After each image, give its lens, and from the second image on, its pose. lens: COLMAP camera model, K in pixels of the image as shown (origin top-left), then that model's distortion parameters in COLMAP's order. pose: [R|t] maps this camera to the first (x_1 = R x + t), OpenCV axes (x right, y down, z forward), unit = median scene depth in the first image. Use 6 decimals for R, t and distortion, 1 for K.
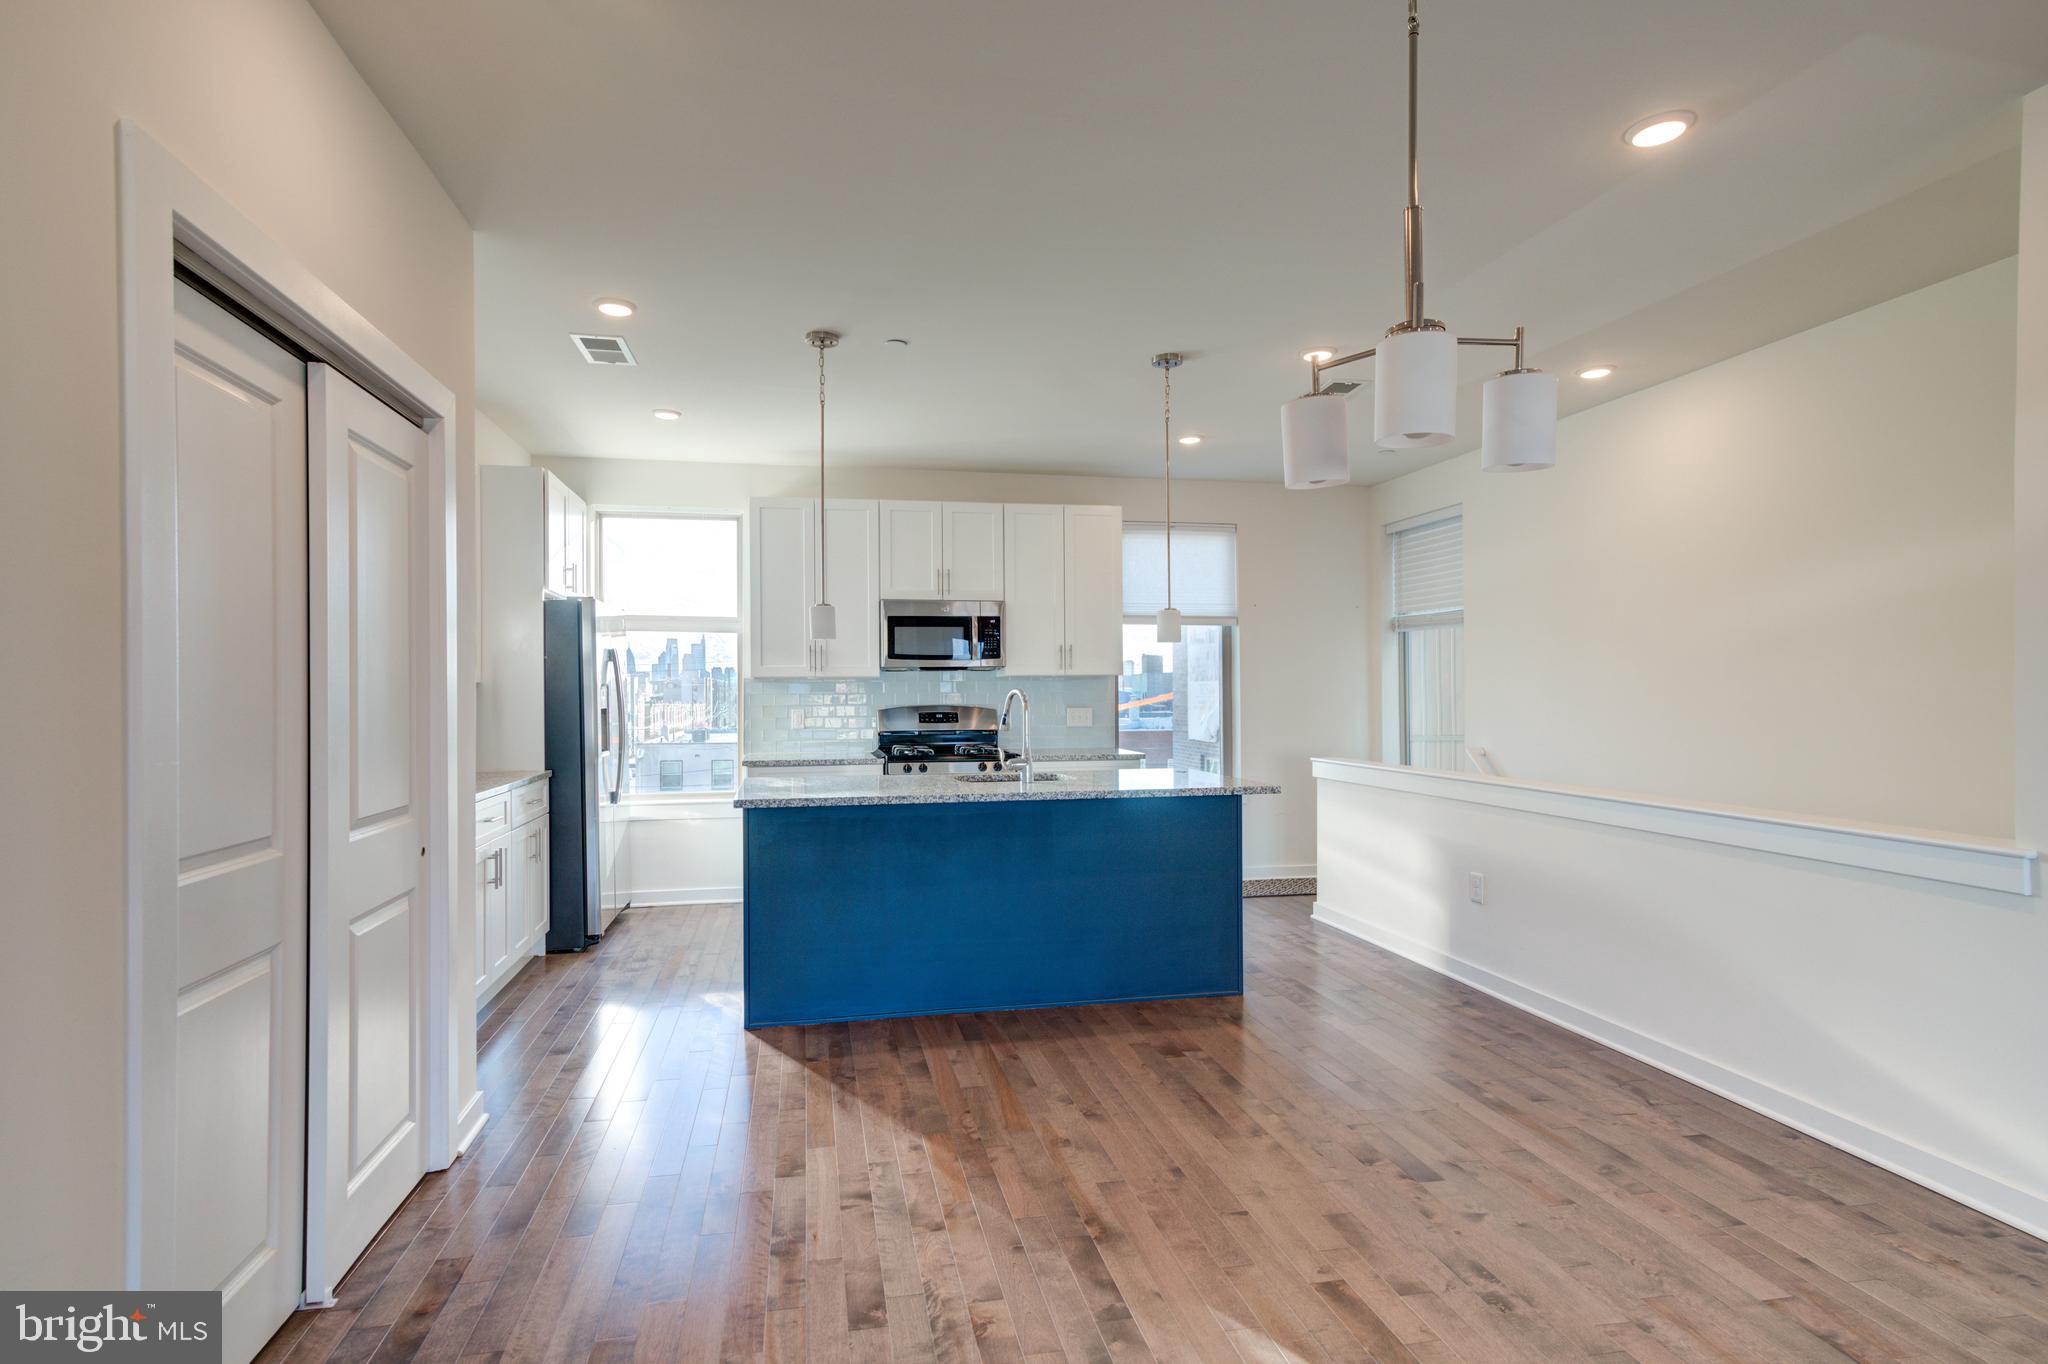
lens RADIAL K [[1016.3, 0, 1005.5], [0, 1016.3, 682.3], [0, 0, 1]] dist [0.001559, 0.015307]
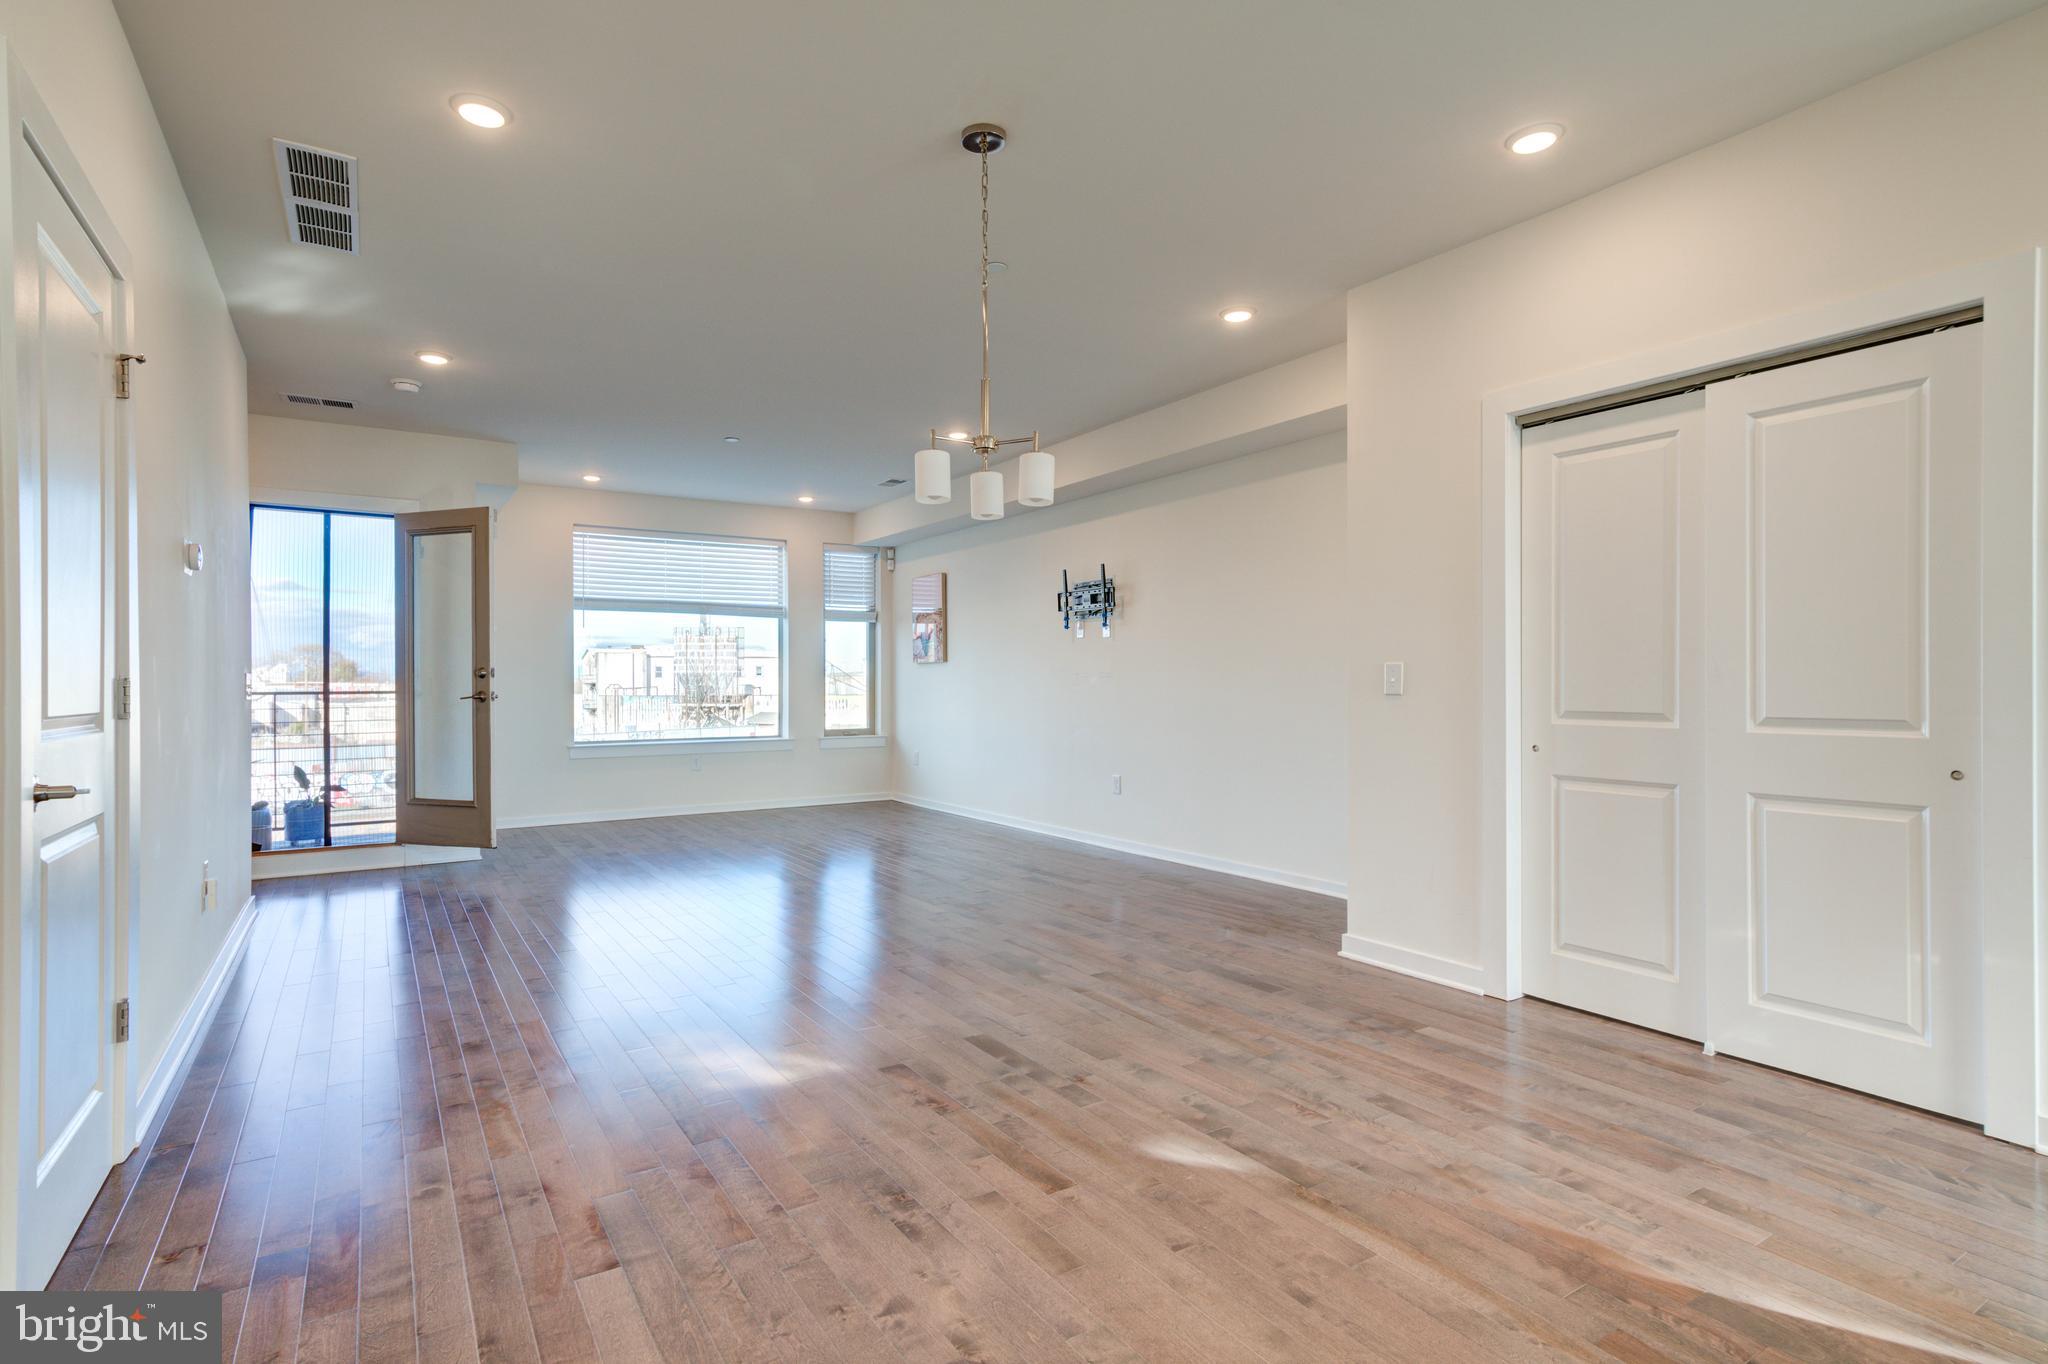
lens RADIAL K [[1016.3, 0, 1005.5], [0, 1016.3, 682.3], [0, 0, 1]] dist [0.001559, 0.015307]
pose [[-0.932558, 0.002306, -0.361012, 0.285350], [0.006302, 0.999931, -0.009892, 0.039720], [0.360964, -0.011500, -0.932509, 0.752238]]
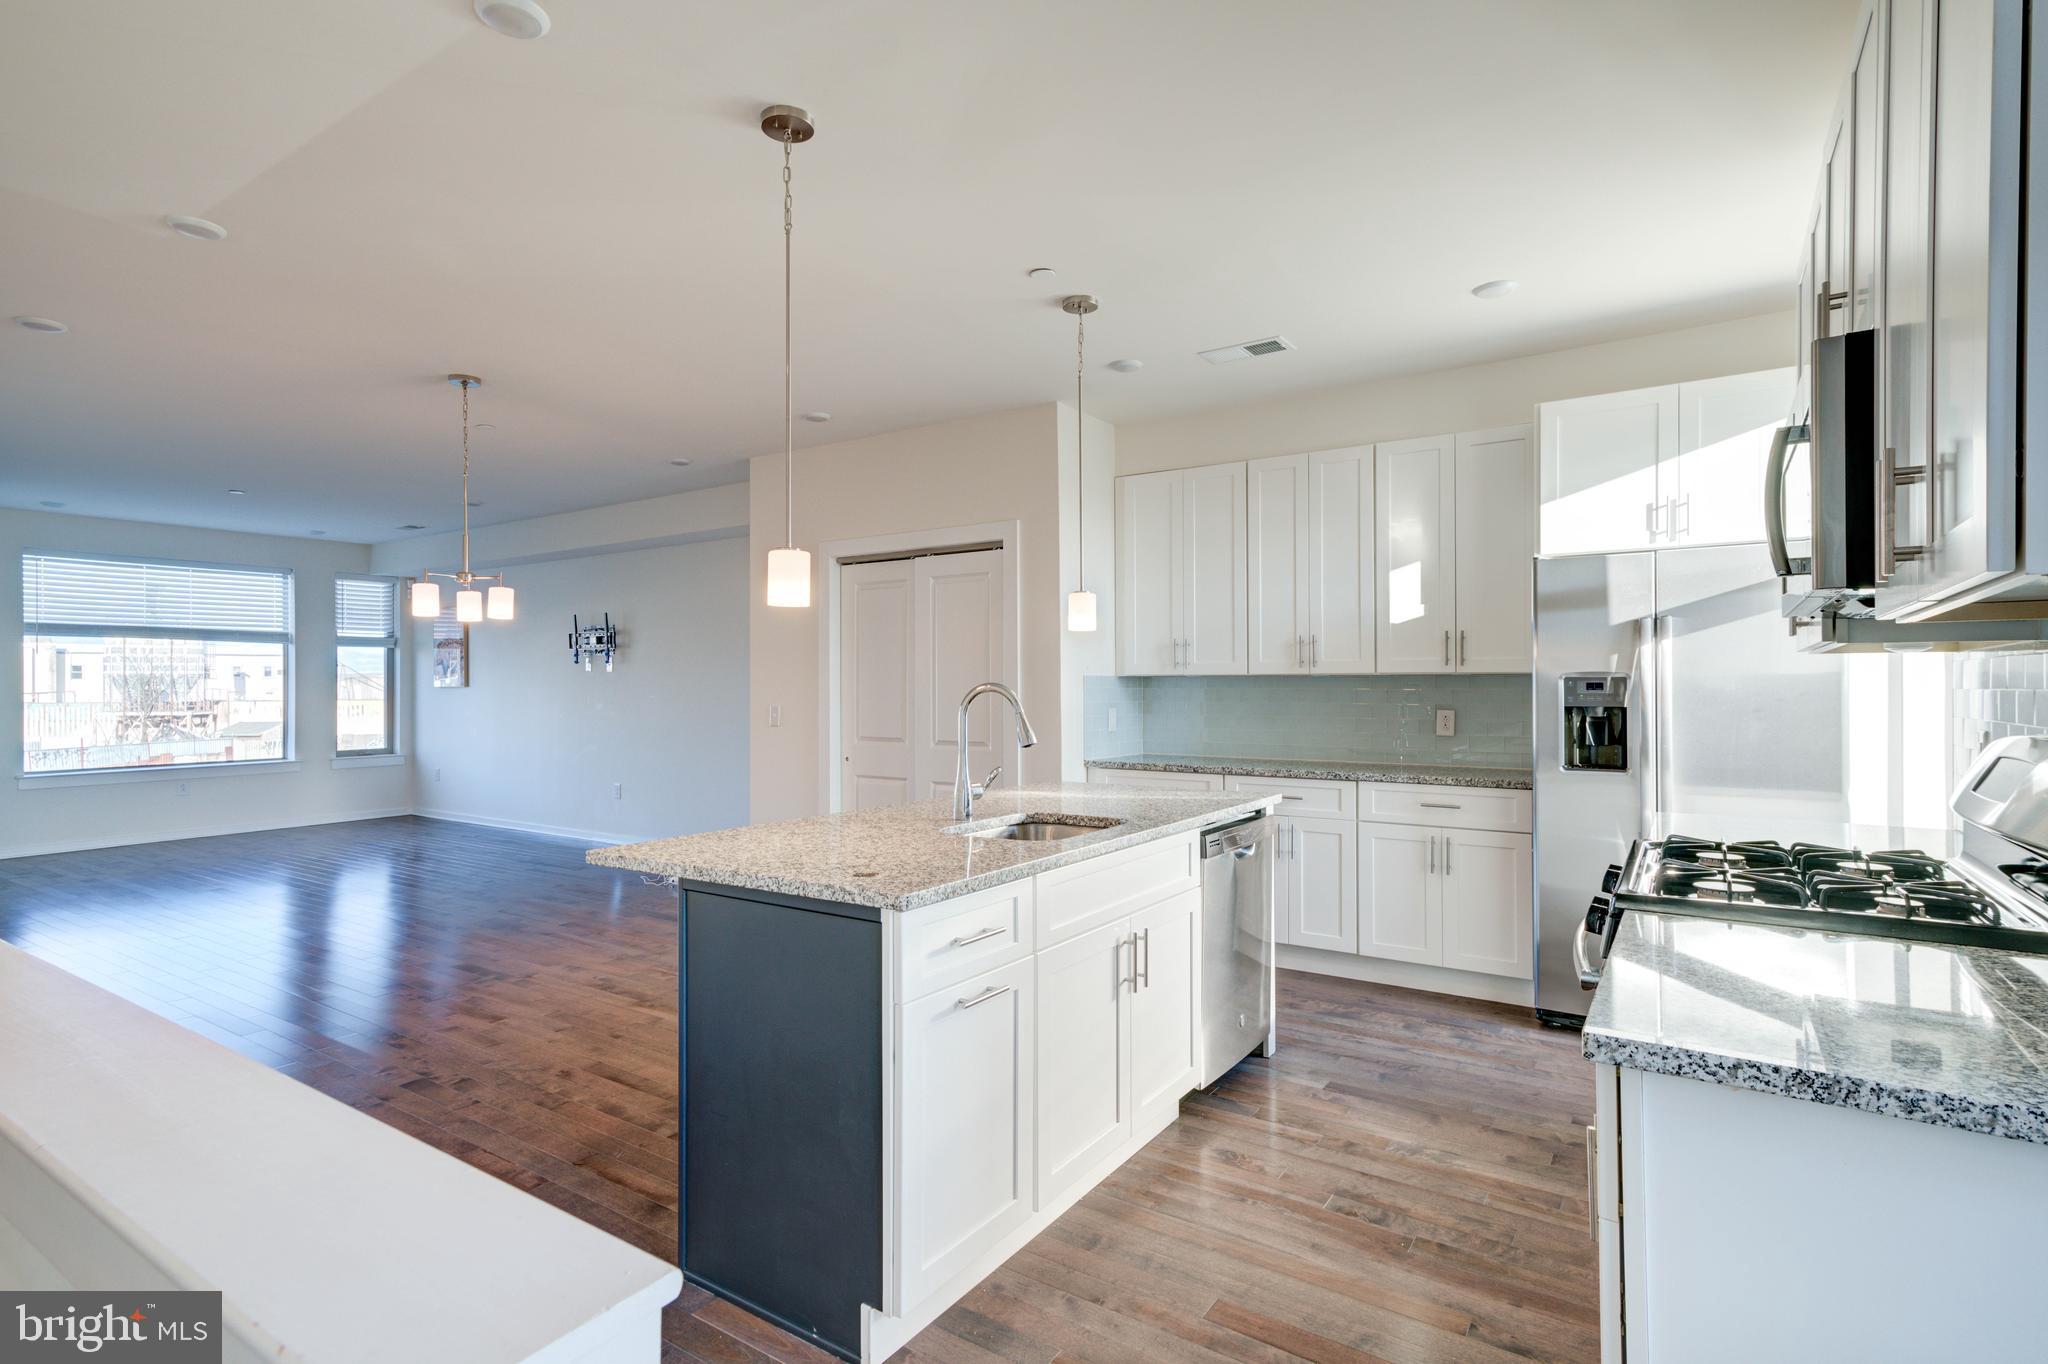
lens RADIAL K [[1016.3, 0, 1005.5], [0, 1016.3, 682.3], [0, 0, 1]] dist [0.001559, 0.015307]
pose [[-0.713987, 0.002191, -0.700156, 0.365743], [0.010984, 0.999907, -0.008073, 0.008068], [0.700073, -0.013454, -0.713945, 1.139694]]
